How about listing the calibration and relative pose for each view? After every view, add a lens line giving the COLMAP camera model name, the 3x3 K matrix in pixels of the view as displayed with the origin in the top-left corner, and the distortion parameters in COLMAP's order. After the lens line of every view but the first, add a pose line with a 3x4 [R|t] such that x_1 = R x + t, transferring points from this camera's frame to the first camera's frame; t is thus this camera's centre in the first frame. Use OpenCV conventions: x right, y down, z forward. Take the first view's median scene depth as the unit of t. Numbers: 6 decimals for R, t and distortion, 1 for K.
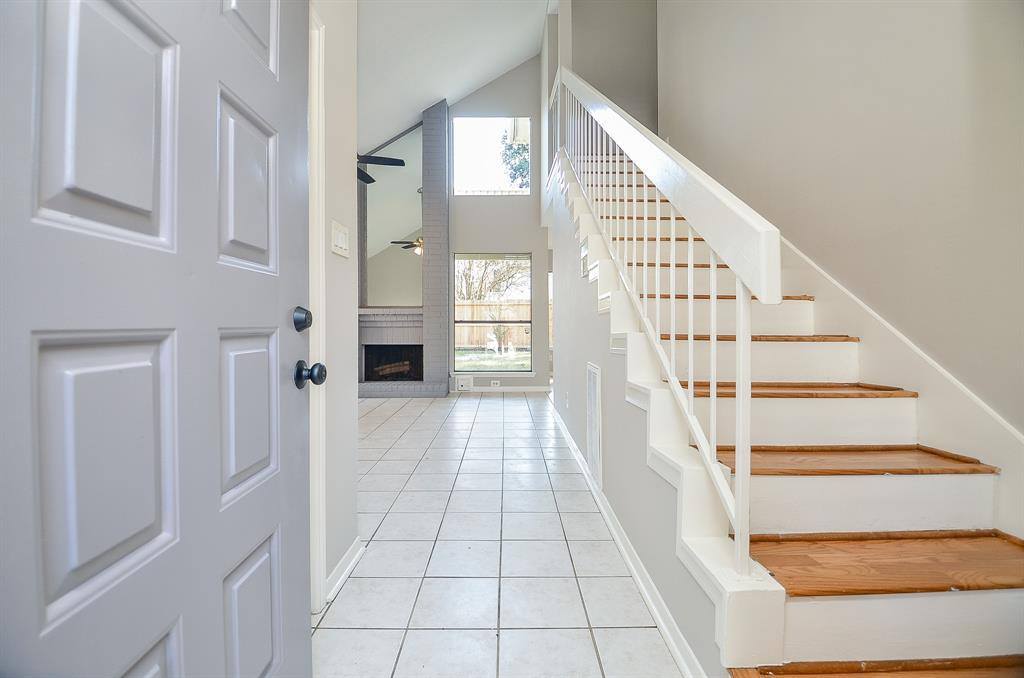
lens RADIAL K [[450.0, 0, 502.8], [0, 450.0, 325.3], [0, 0, 1]] dist [0.003095, -0.017093]
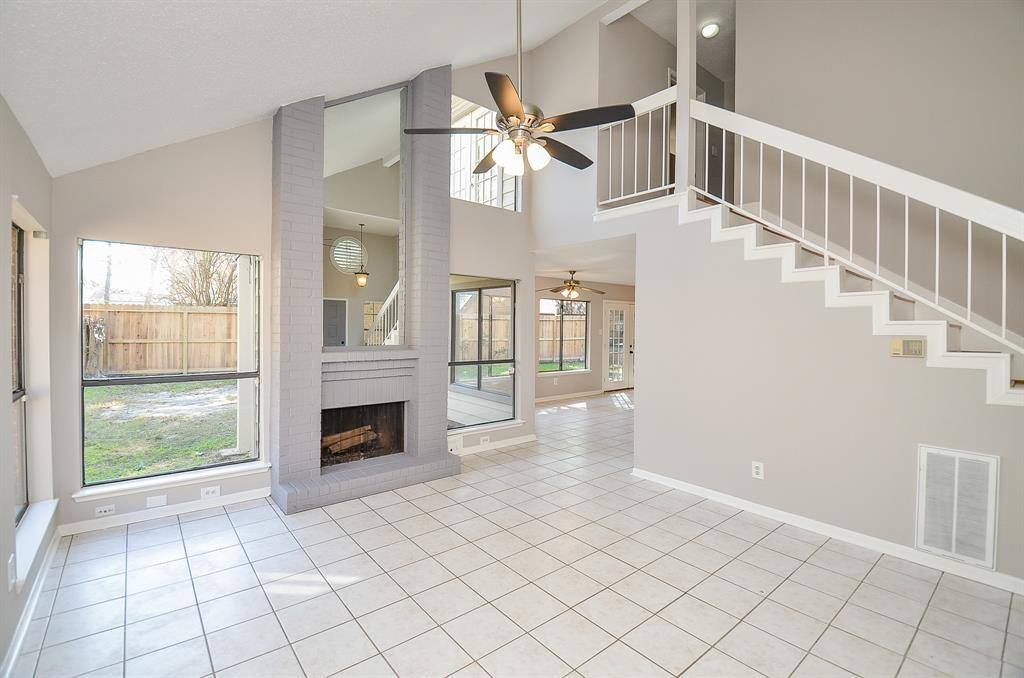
lens RADIAL K [[453.0, 0, 507.9], [0, 453.0, 323.9], [0, 0, 1]] dist [0.016446, -0.027269]
pose [[0.769942, 0.013794, 0.637965, -0.496782], [-0.010439, 0.999905, -0.009022, -0.069753], [-0.638029, 0.000286, 0.770012, 0.347694]]
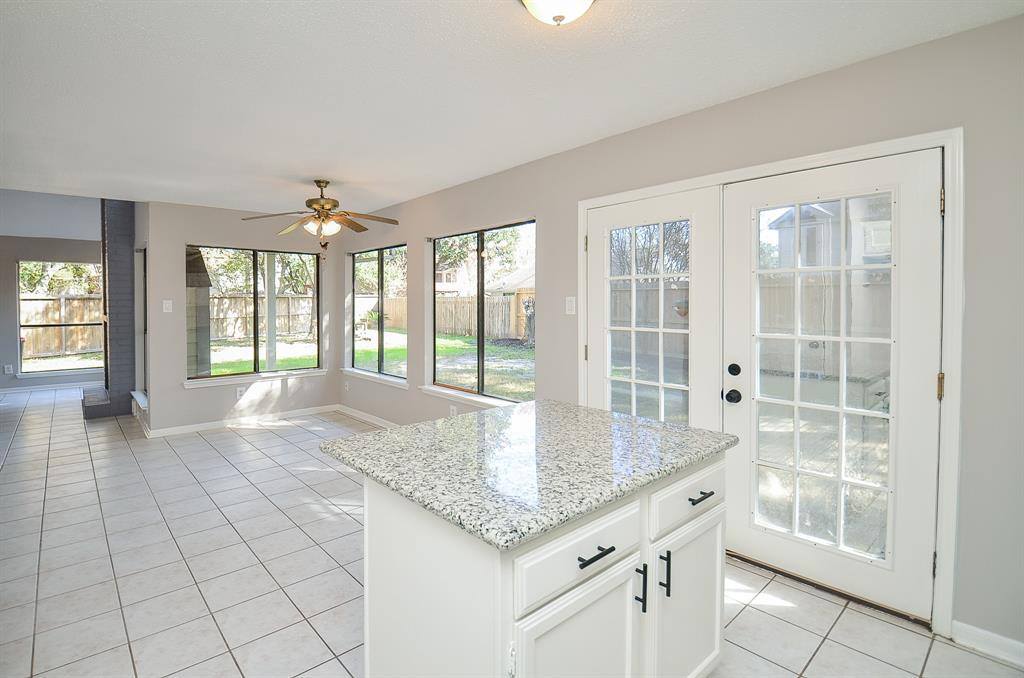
lens RADIAL K [[488.1, 0, 487.9], [0, 488.1, 315.3], [0, 0, 1]] dist [0.003754, -0.019097]
pose [[0.658566, 0.021571, -0.752213, 0.973957], [-0.006360, 0.999713, 0.023100, -0.061738], [0.752496, -0.010428, 0.658515, 0.882182]]
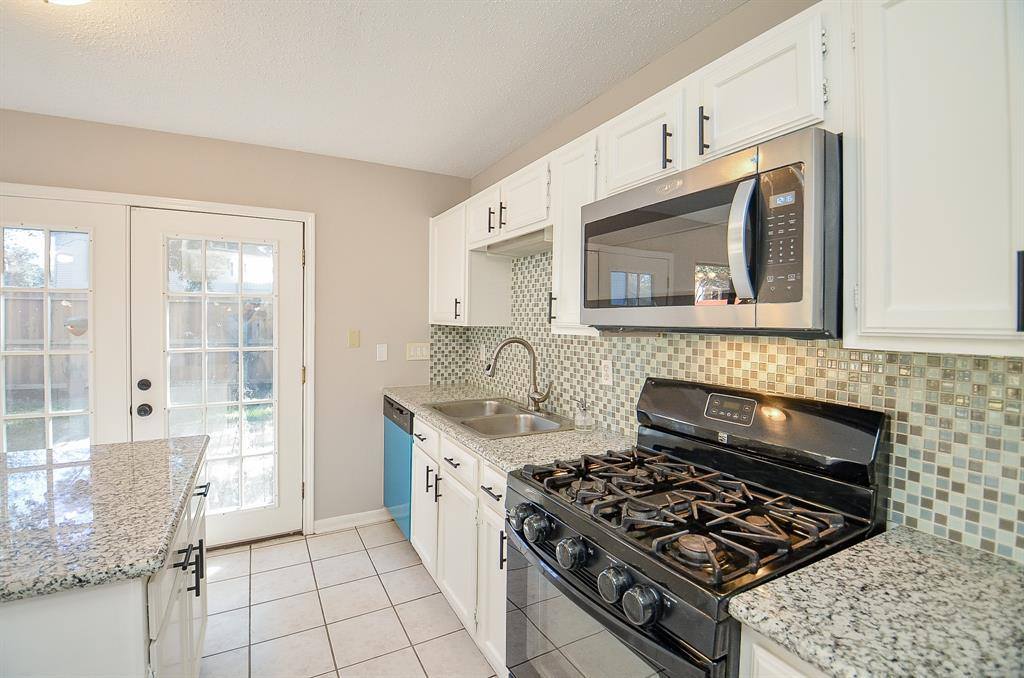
lens RADIAL K [[450.0, 0, 502.8], [0, 450.0, 325.3], [0, 0, 1]] dist [0.003095, -0.017093]
pose [[0.877901, 0.002464, 0.478836, 0.898111], [-0.006315, 0.999959, 0.006432, -0.064619], [-0.478801, -0.008671, 0.877881, 0.815229]]
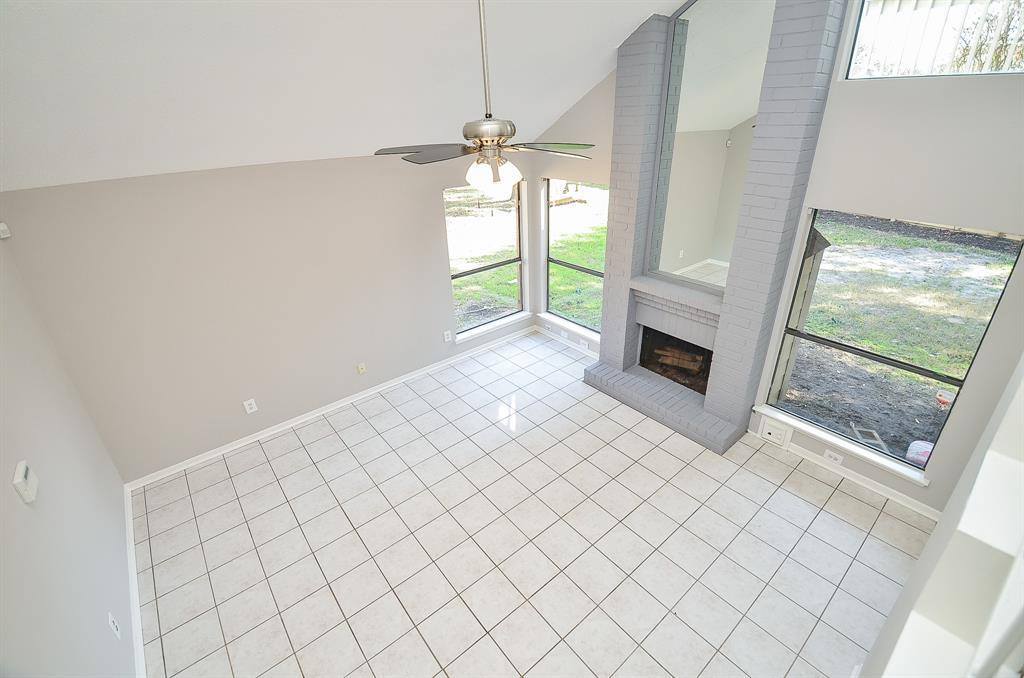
lens RADIAL K [[453.0, 0, 507.9], [0, 453.0, 323.9], [0, 0, 1]] dist [0.016446, -0.027269]
pose [[0.635705, 0.315081, -0.704700, 0.071192], [0.020105, 0.905837, 0.423148, -0.265392], [0.771670, -0.283165, 0.569511, 0.407872]]
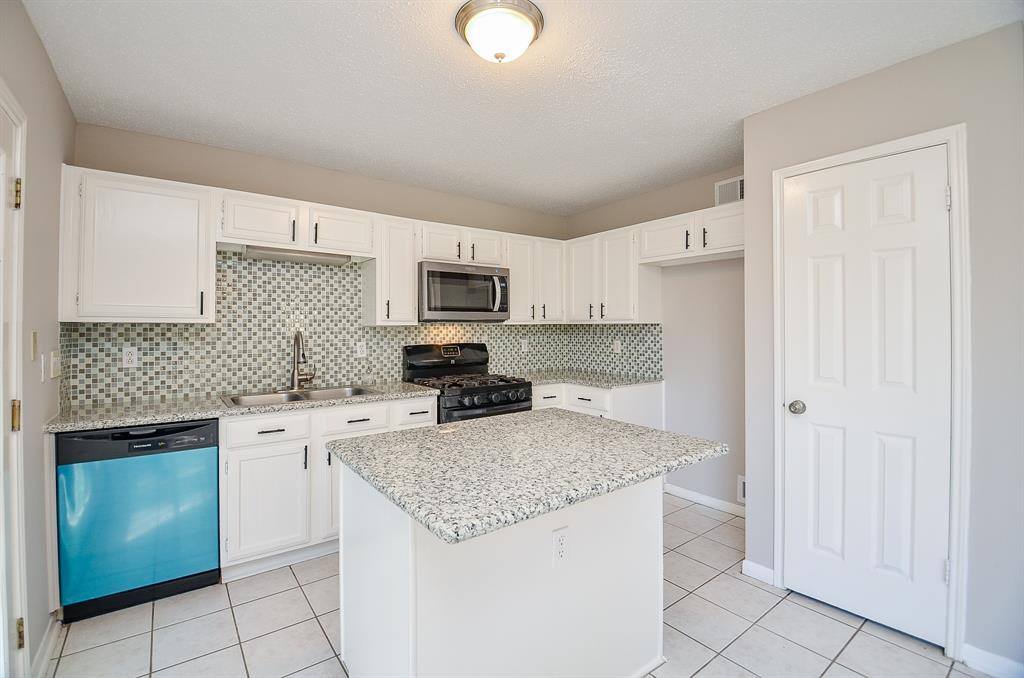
lens RADIAL K [[453.0, 0, 507.9], [0, 453.0, 323.9], [0, 0, 1]] dist [0.016446, -0.027269]
pose [[-0.603795, 0.015089, 0.796997, 0.618201], [0.015919, 0.999850, -0.006869, -0.053518], [-0.796981, 0.008539, -0.603945, 1.212731]]
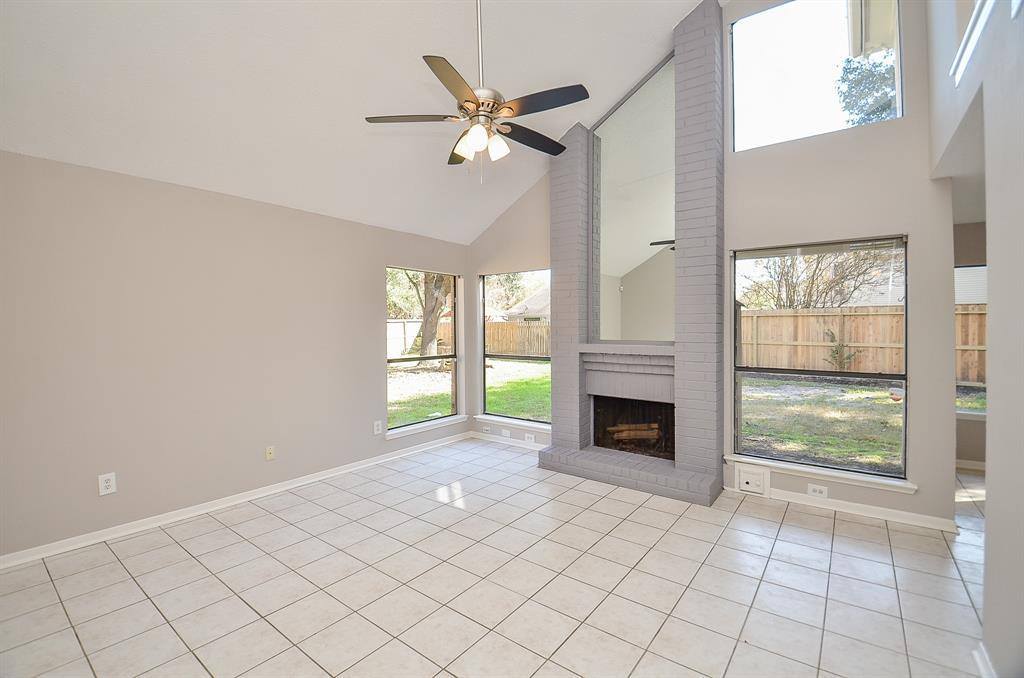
lens RADIAL K [[450.0, 0, 502.8], [0, 450.0, 325.3], [0, 0, 1]] dist [0.003095, -0.017093]
pose [[0.789445, 0.002380, -0.613817, 0.014227], [-0.007155, 0.999960, -0.005325, -0.059282], [0.613780, 0.008596, 0.789431, 0.350250]]
